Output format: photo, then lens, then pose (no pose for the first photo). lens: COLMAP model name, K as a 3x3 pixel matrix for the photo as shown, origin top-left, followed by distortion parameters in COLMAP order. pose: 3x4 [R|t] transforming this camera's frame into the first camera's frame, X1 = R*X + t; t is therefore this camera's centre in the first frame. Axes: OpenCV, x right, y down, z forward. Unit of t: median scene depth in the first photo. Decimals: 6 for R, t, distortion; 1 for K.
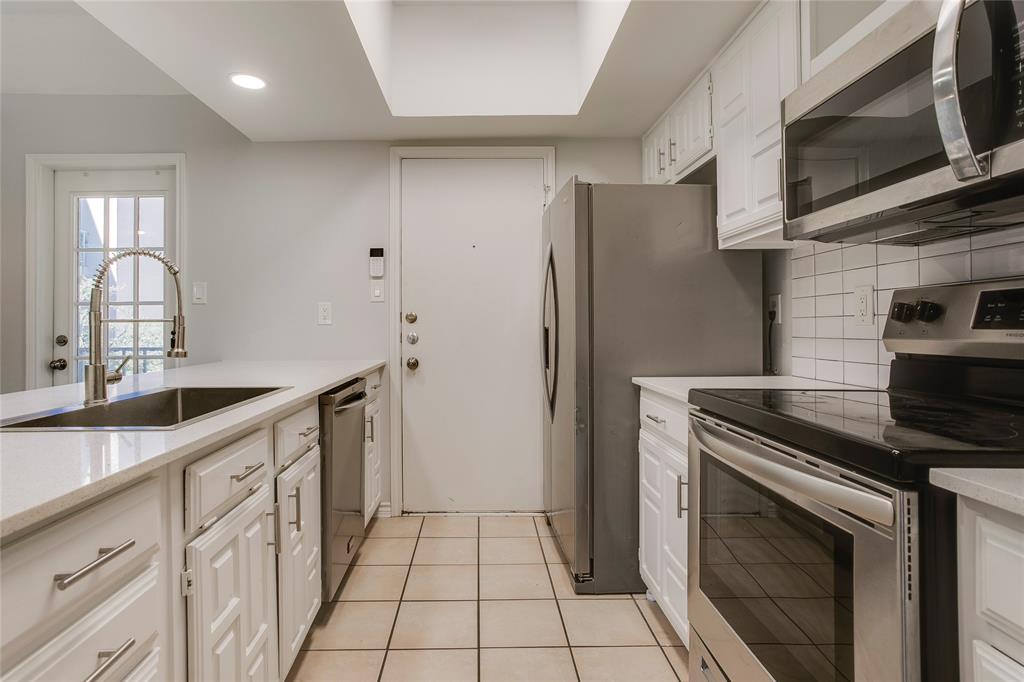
lens RADIAL K [[524.8, 0, 482.2], [0, 524.8, 321.5], [0, 0, 1]] dist [-0.045298, 0.027303]
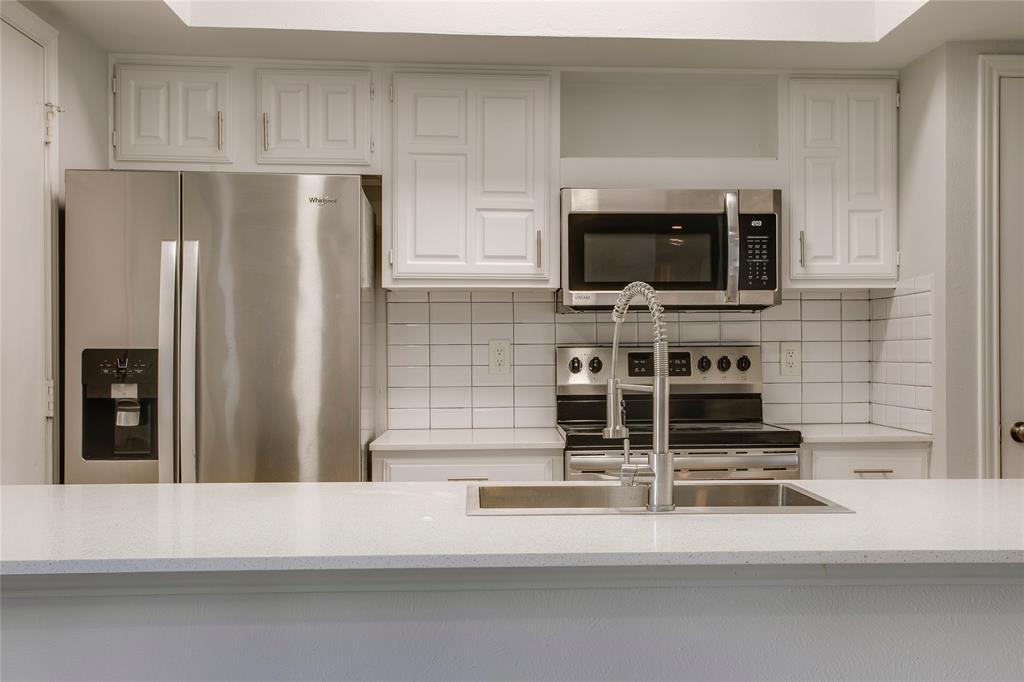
lens RADIAL K [[1211.4, 0, 575.4], [0, 1211.4, 357.9], [0, 0, 1]] dist [0.020973, 0.070917]
pose [[-0.067487, -0.004529, 0.997710, -2.017490], [-0.005919, 0.999974, 0.004139, -0.041813], [-0.997703, -0.005626, -0.067512, 1.048462]]
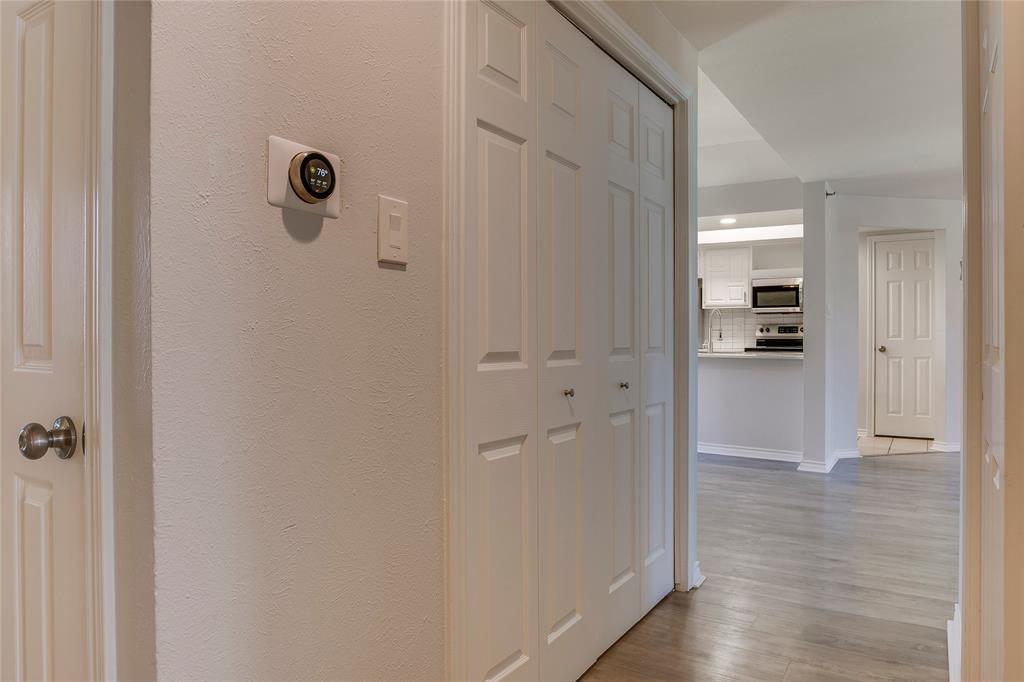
lens RADIAL K [[669.8, 0, 531.2], [0, 669.8, 341.9], [0, 0, 1]] dist [-0.002923, -0.000230]
pose [[0.523893, -0.003019, 0.851779, -4.573343], [-0.011213, 0.999883, 0.010441, 0.042879], [-0.851710, -0.015021, 0.523797, -0.319156]]
